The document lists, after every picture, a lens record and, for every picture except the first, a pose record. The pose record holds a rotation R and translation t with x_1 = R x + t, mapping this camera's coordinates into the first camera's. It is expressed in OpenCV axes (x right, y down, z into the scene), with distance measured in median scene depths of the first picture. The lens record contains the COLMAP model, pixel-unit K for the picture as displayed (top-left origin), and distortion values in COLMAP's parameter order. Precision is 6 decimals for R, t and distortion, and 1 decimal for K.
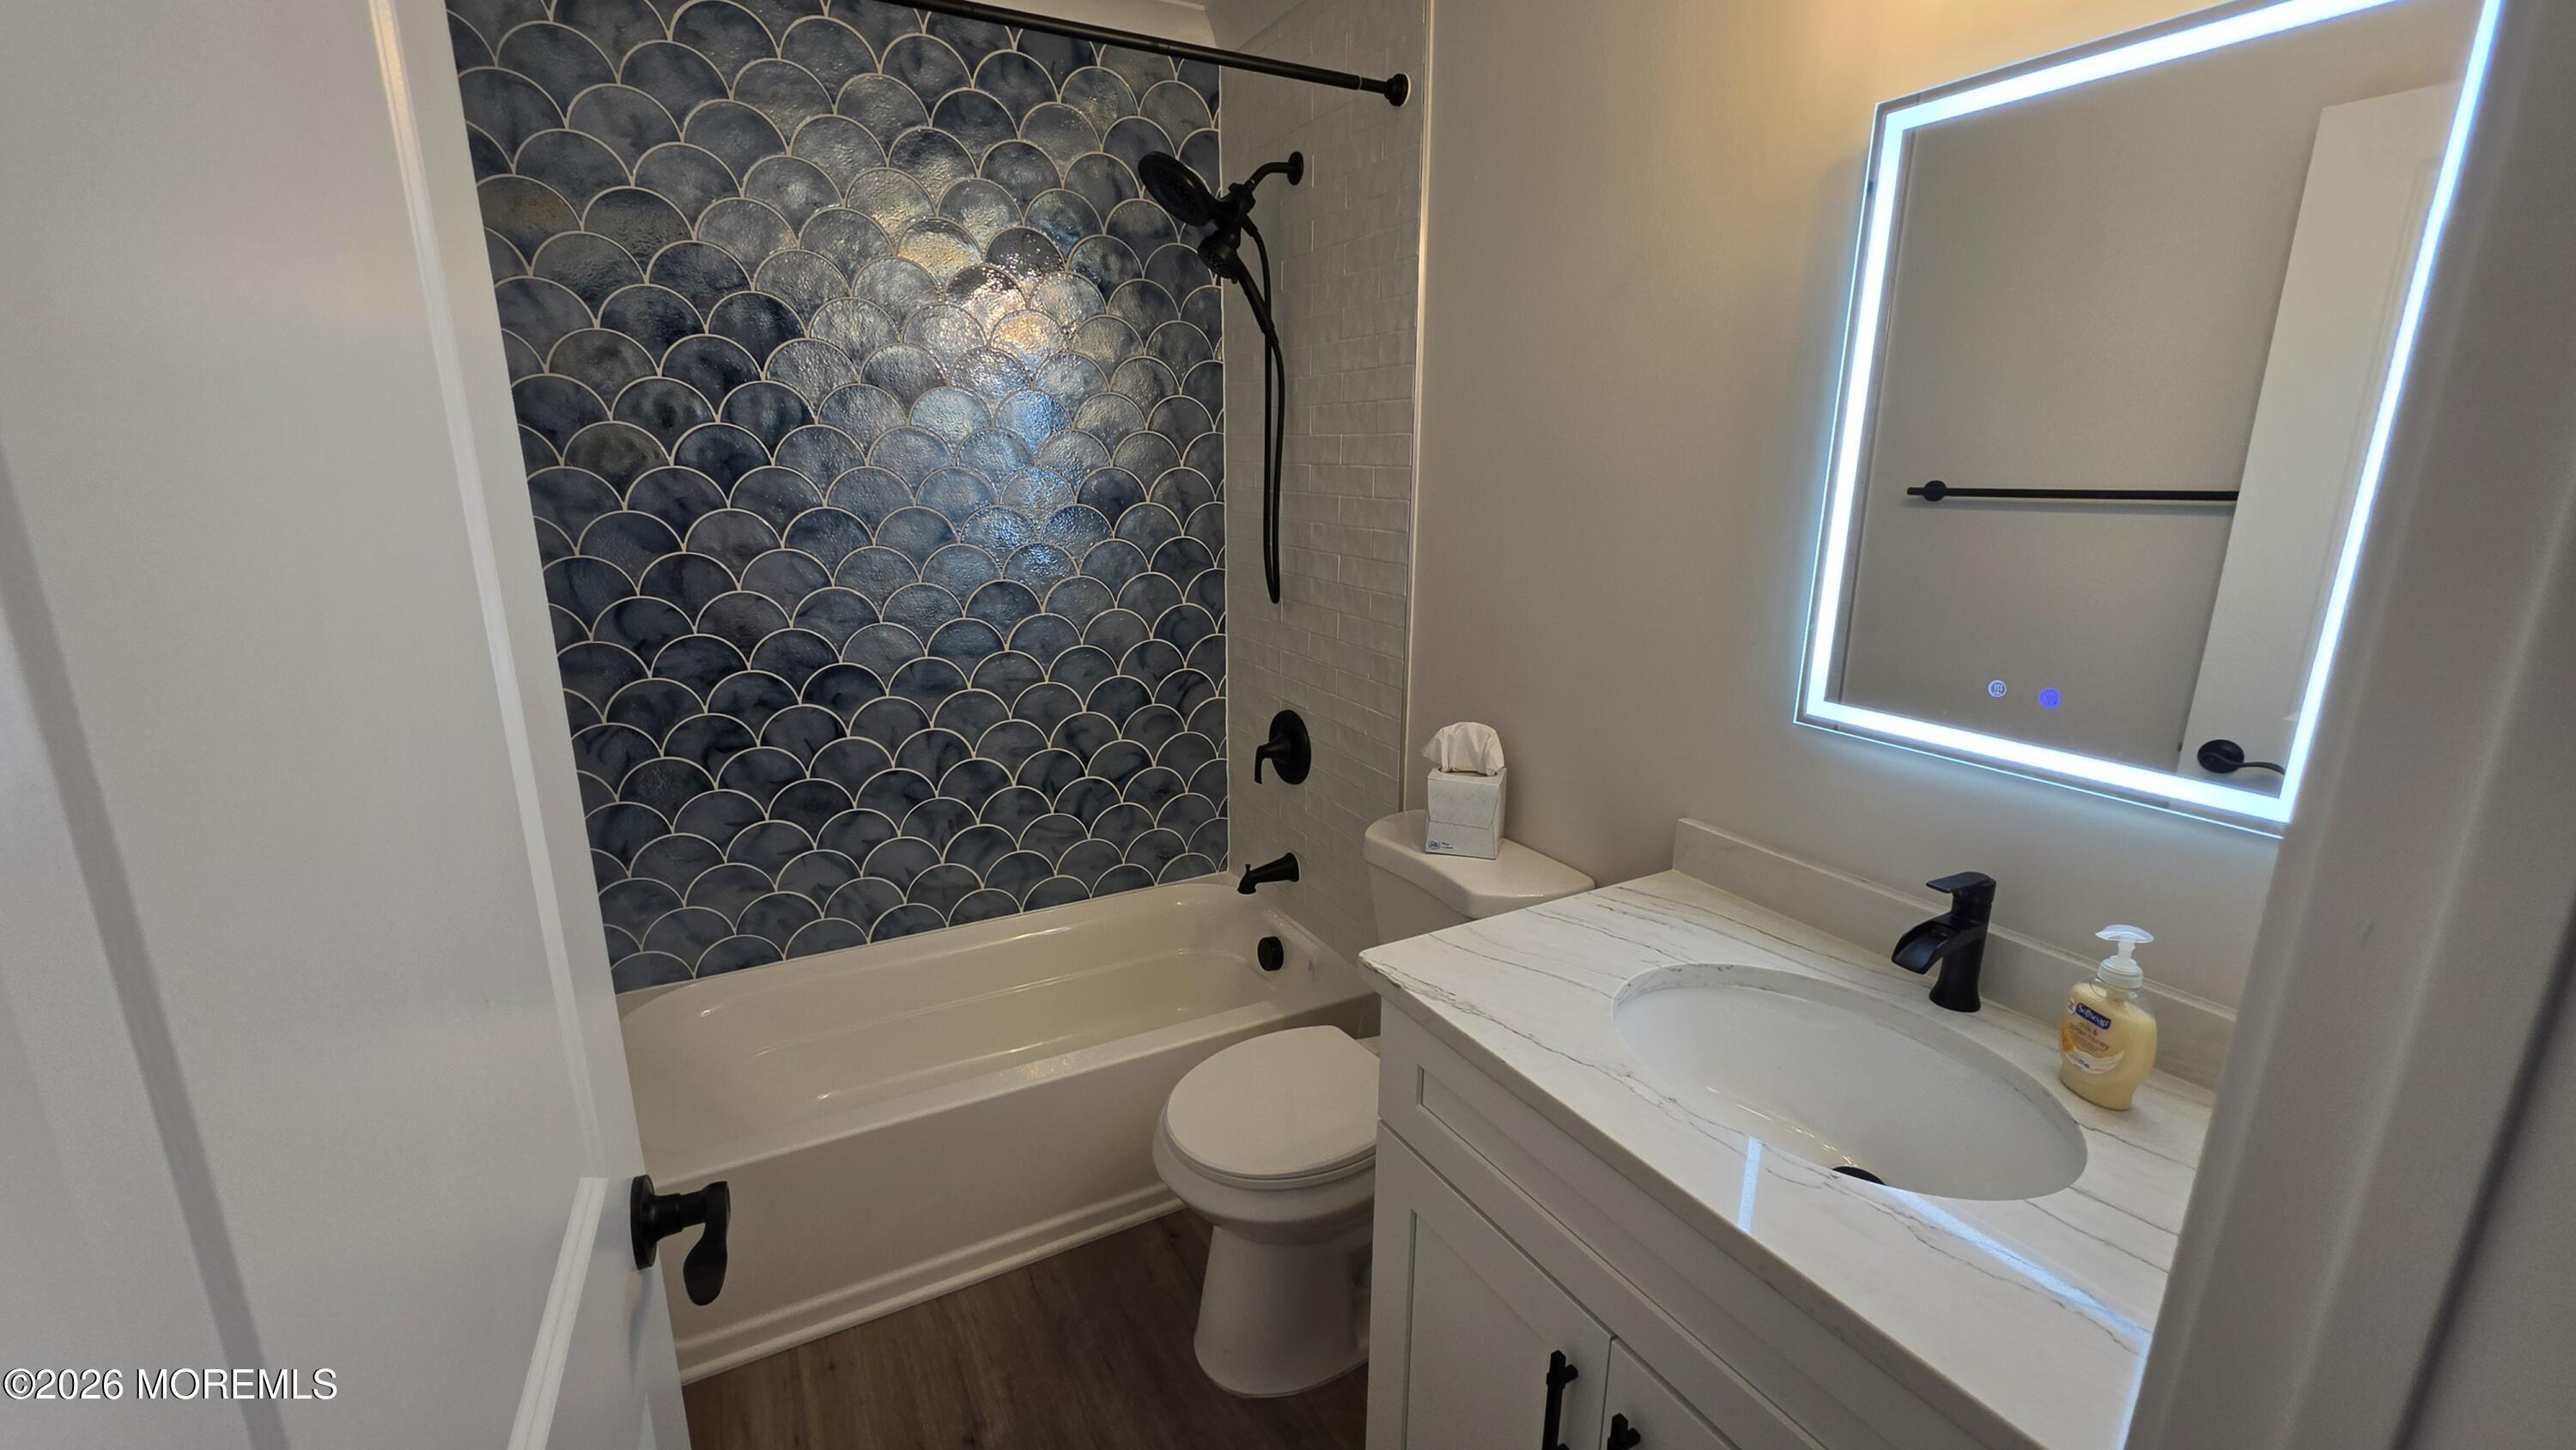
lens RADIAL K [[1035.3, 0, 1273.8], [0, 1035.3, 734.0], [0, 0, 1]] dist [0.001690, -0.000962]
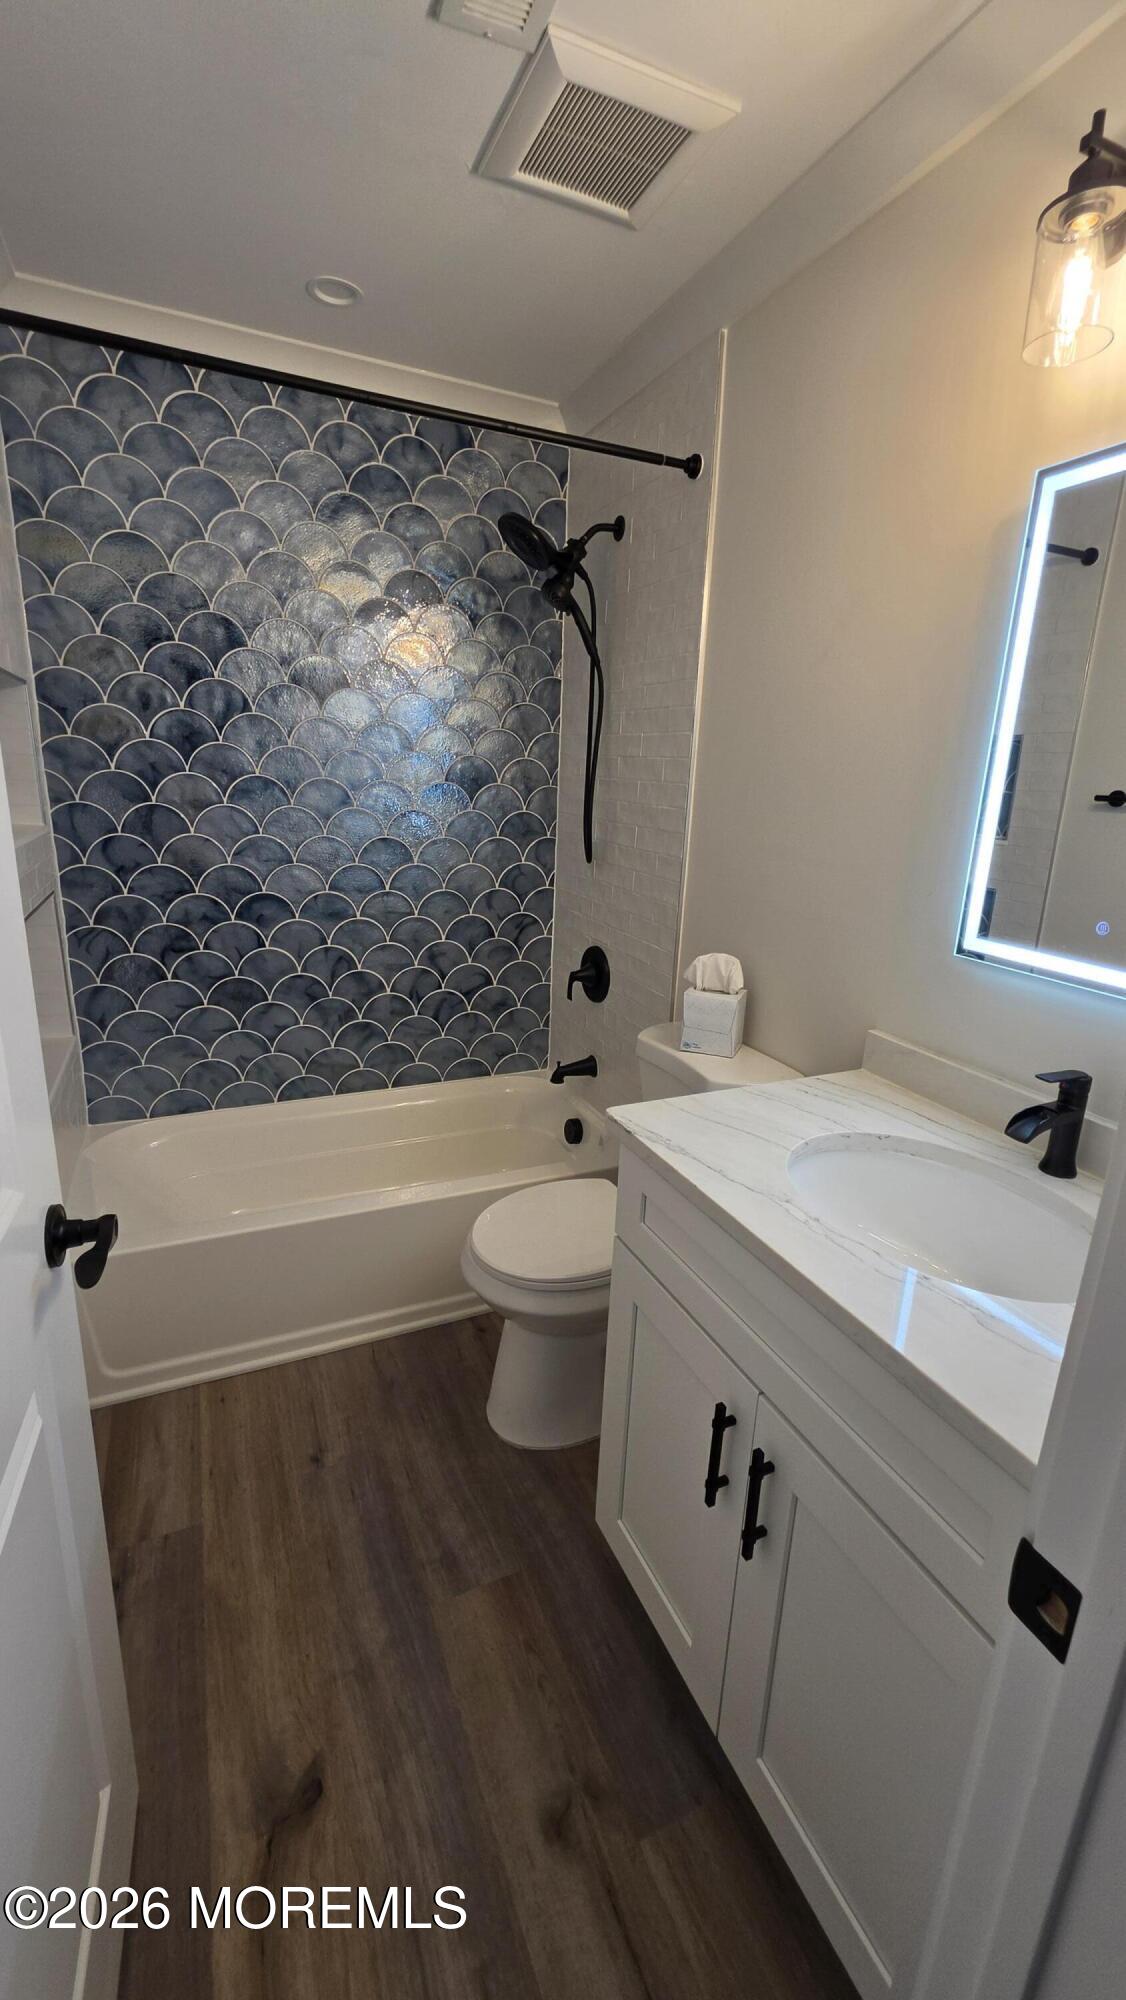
lens RADIAL K [[803.9, 0, 567.7], [0, 803.9, 994.6], [0, 0, 1]] dist [0.001690, -0.000962]
pose [[0.996275, 0.056677, -0.064994, 0.053572], [-0.056064, 0.998364, 0.011220, 0.032661], [0.065524, -0.007534, 0.997823, -0.020469]]
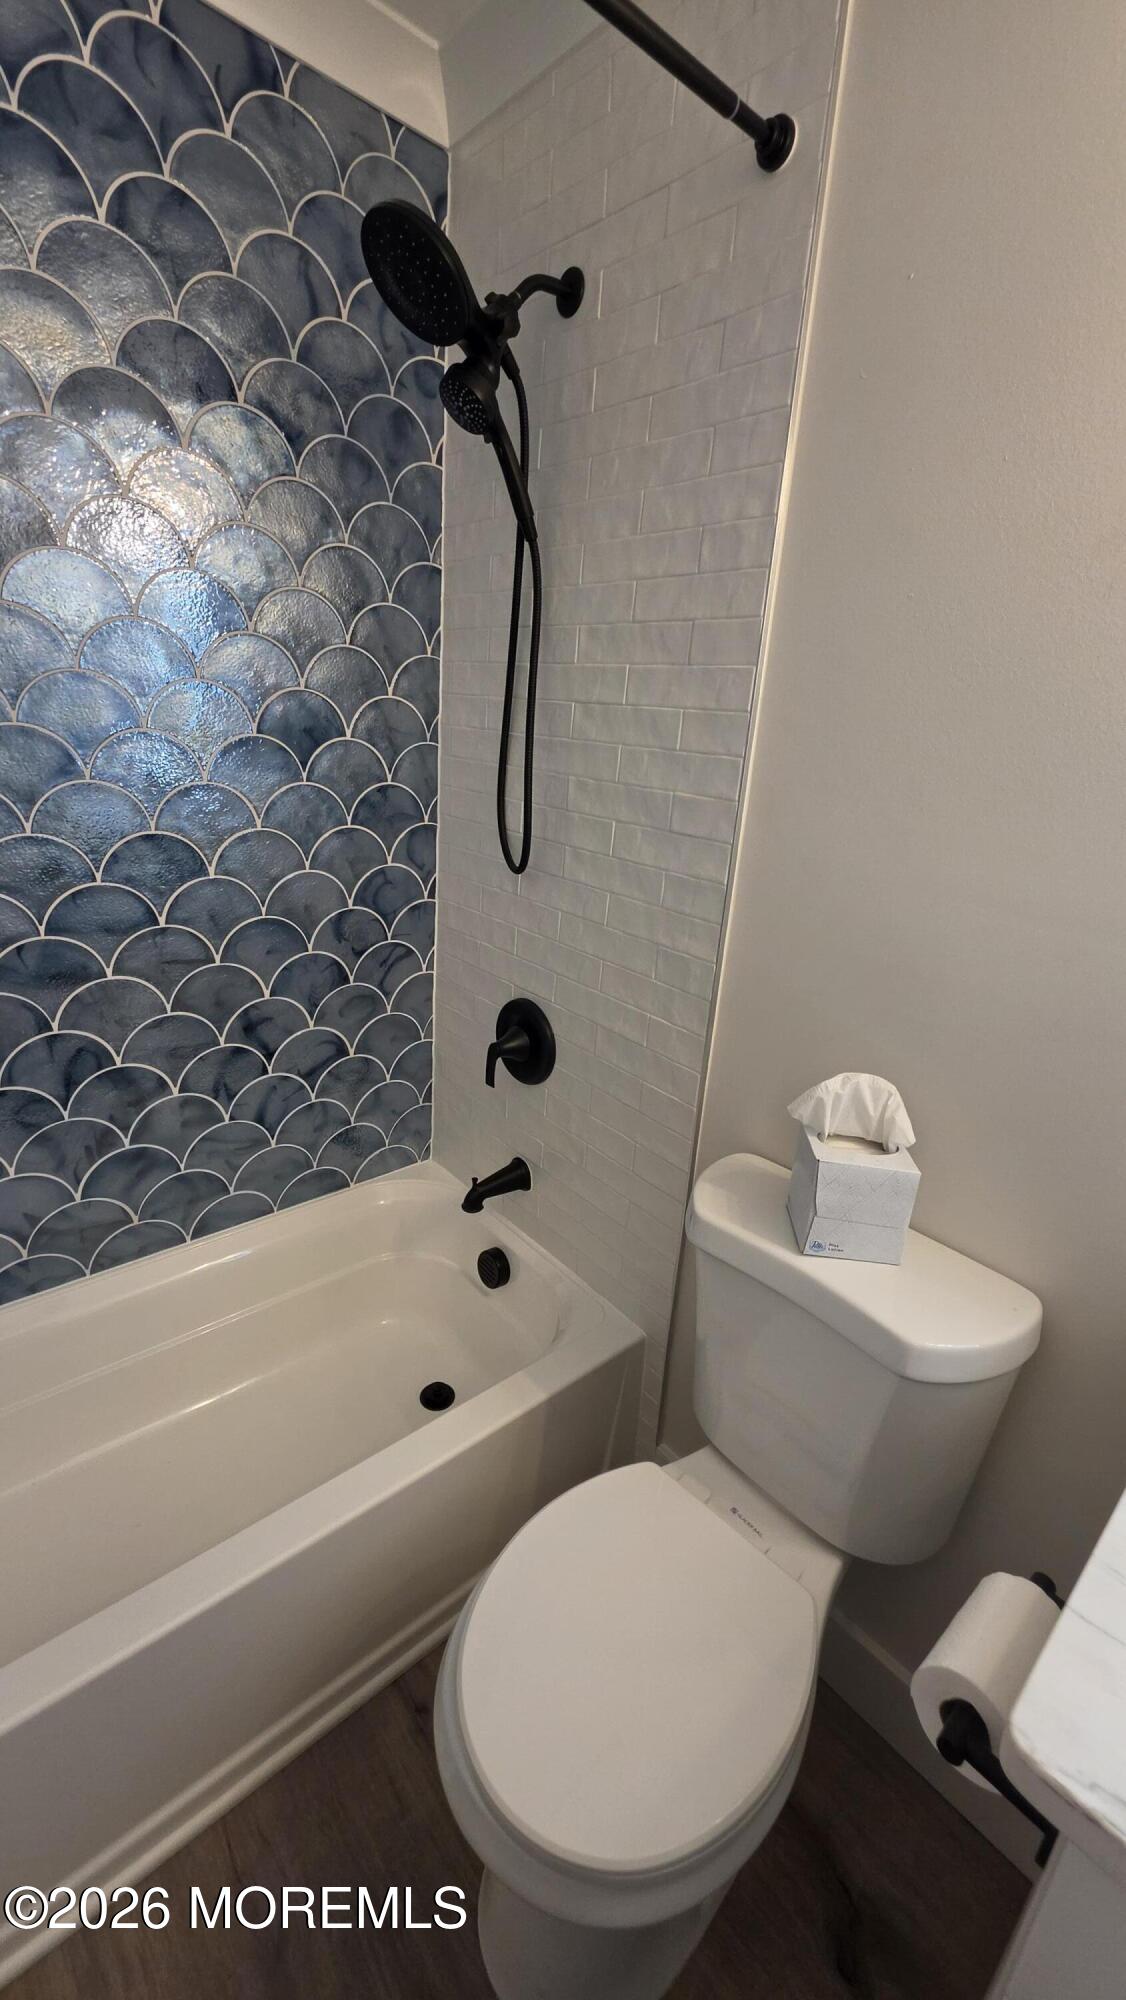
lens RADIAL K [[803.9, 0, 560.3], [0, 803.9, 987.5], [0, 0, 1]] dist [0.001690, -0.000962]
pose [[0.975902, -0.005472, 0.218142, -0.112850], [-0.009949, 0.997530, 0.069534, -0.087361], [-0.217984, -0.070028, 0.973437, 0.397913]]
